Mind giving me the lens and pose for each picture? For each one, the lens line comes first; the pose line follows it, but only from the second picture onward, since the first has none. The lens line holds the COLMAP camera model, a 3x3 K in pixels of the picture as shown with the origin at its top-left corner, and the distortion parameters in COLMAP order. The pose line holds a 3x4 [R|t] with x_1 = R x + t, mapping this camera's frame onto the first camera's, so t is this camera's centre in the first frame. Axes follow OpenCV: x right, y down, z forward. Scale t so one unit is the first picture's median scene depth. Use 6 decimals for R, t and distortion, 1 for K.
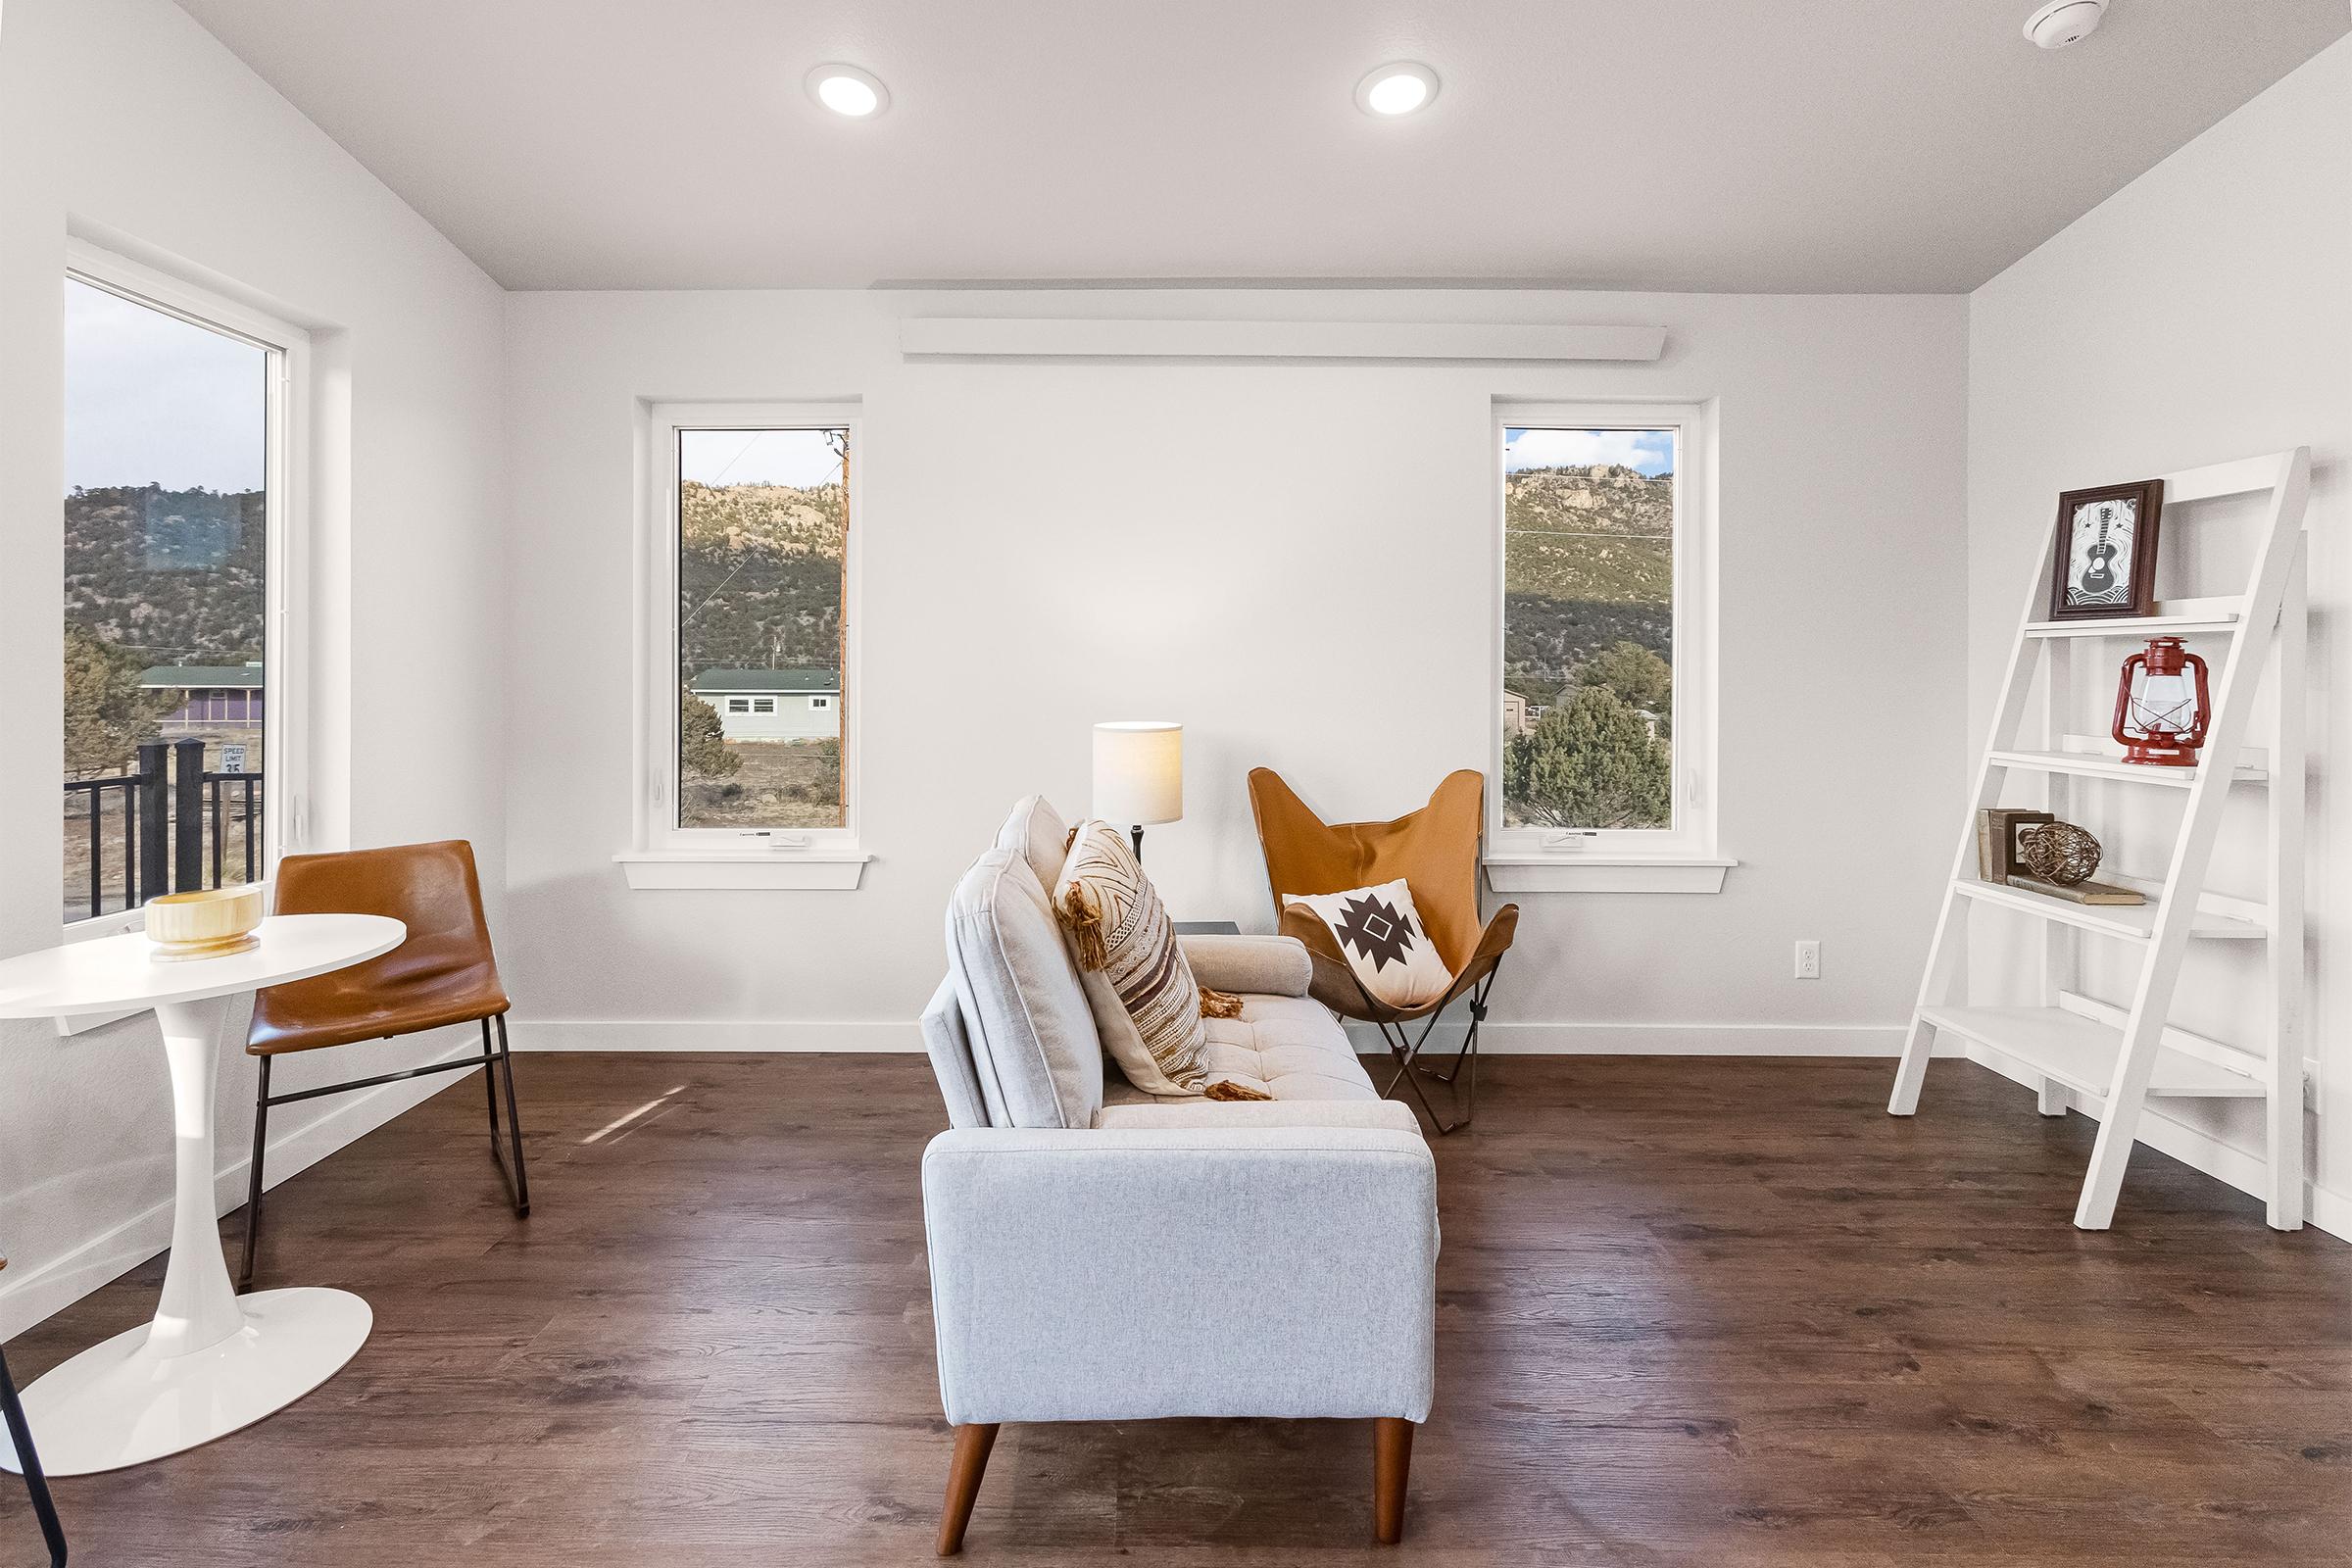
lens RADIAL K [[1069.0, 0, 1120.3], [0, 1069.0, 662.6], [0, 0, 1]] dist [-0.003230, 0.004767]
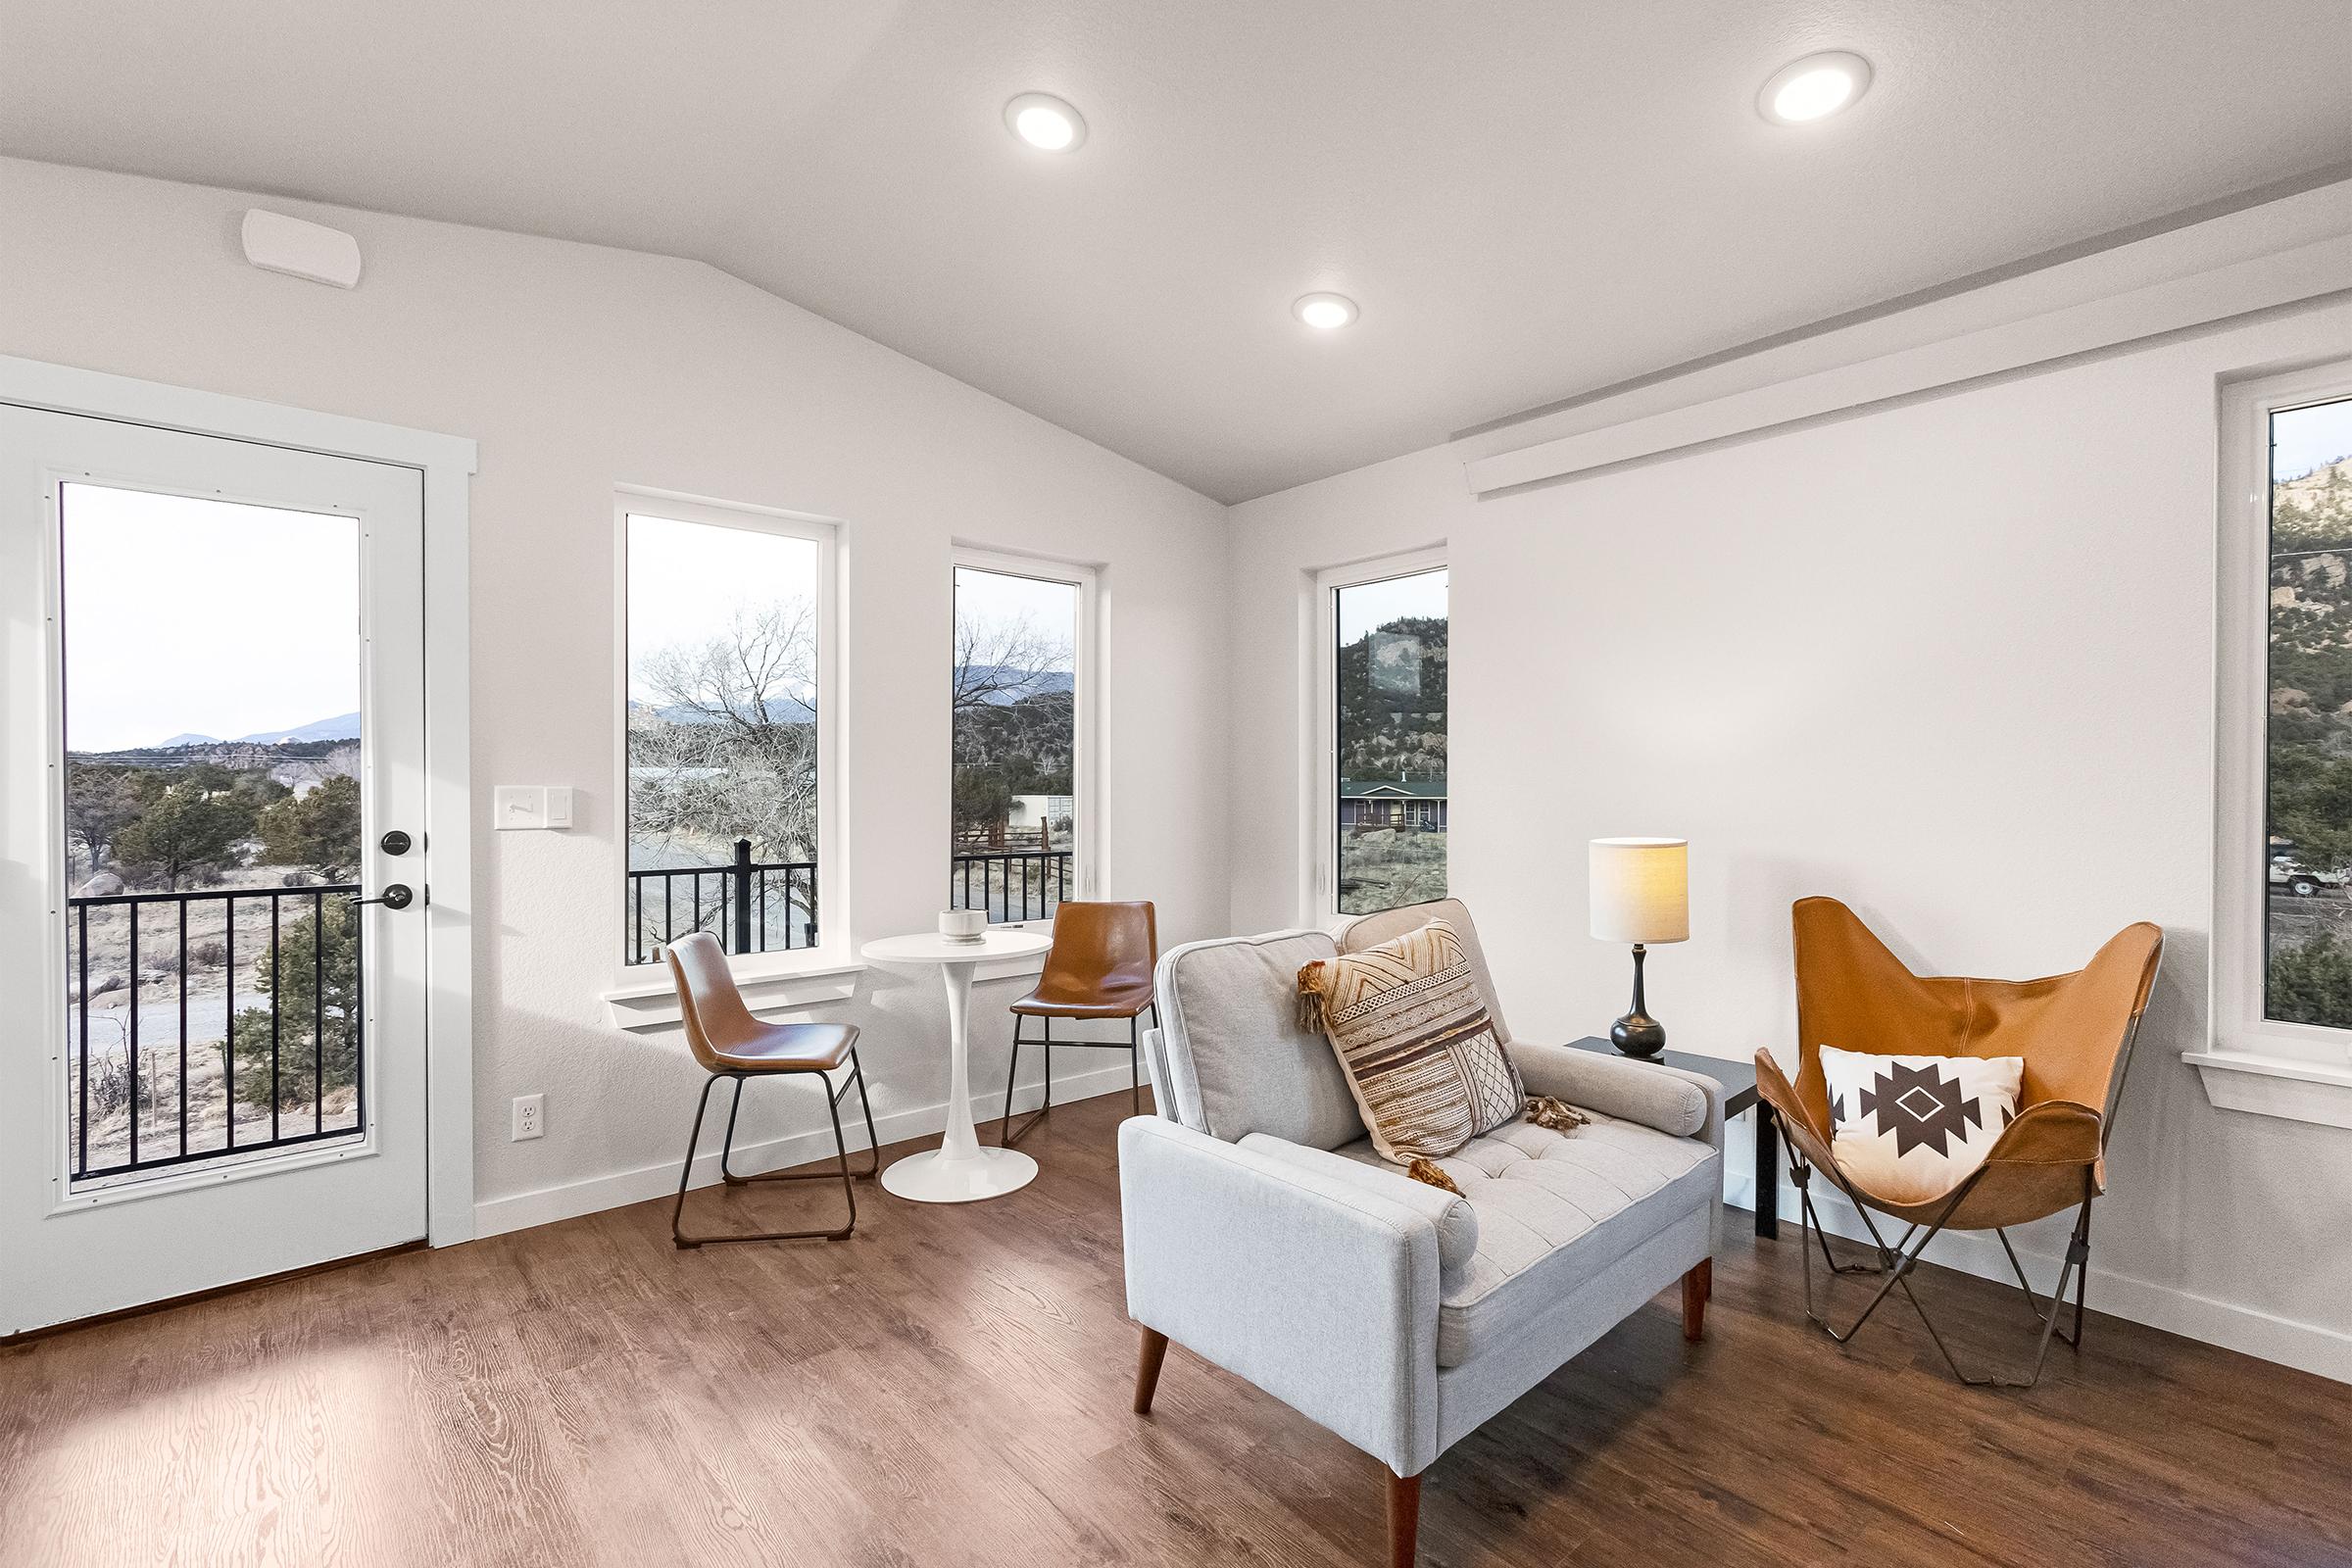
lens RADIAL K [[1069.0, 0, 1176.4], [0, 1069.0, 773.5], [0, 0, 1]] dist [-0.003230, 0.004767]
pose [[0.655100, -0.012514, -0.755438, 0.535992], [0.009562, 0.999920, -0.008272, 0.003444], [0.755481, -0.001805, 0.655168, 0.068260]]
